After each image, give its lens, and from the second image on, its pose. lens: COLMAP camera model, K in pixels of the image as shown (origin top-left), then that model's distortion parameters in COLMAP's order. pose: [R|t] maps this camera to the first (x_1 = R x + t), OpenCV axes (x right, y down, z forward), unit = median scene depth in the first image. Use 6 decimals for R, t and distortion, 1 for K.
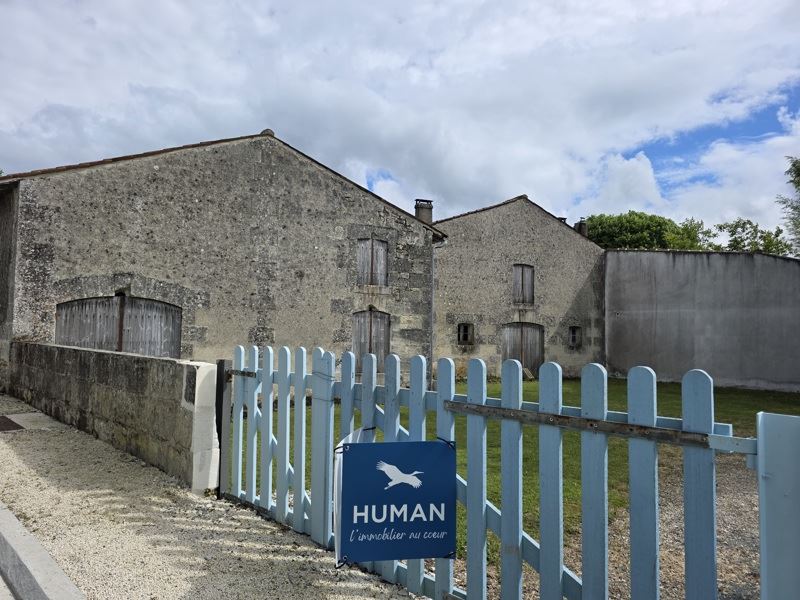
lens RADIAL K [[540.6, 0, 400.8], [0, 540.6, 307.7], [0, 0, 1]] dist [0.077673, -0.074560]
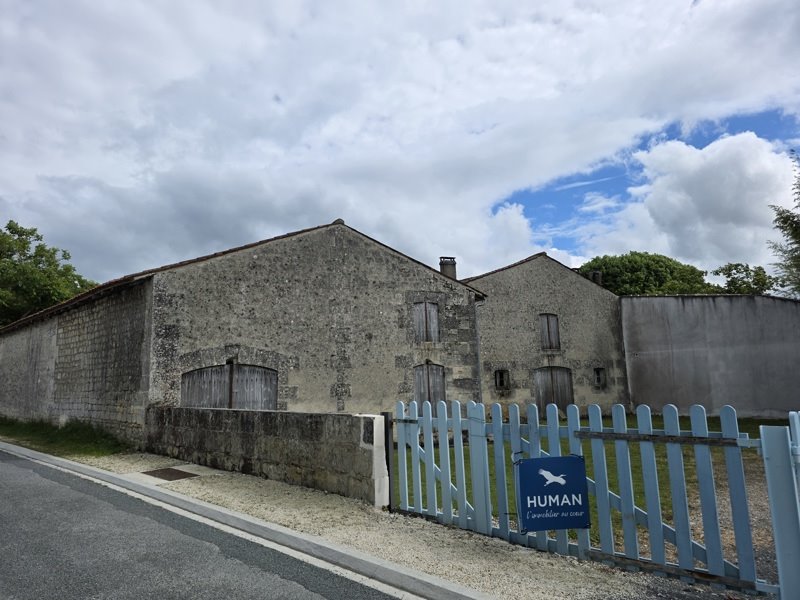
lens RADIAL K [[540.6, 0, 405.2], [0, 540.6, 294.1], [0, 0, 1]] dist [0.077673, -0.074560]
pose [[0.998800, -0.048979, 0.000639, -0.098806], [0.048762, 0.992956, -0.107980, -0.020951], [0.004654, 0.107882, 0.994153, -0.168373]]
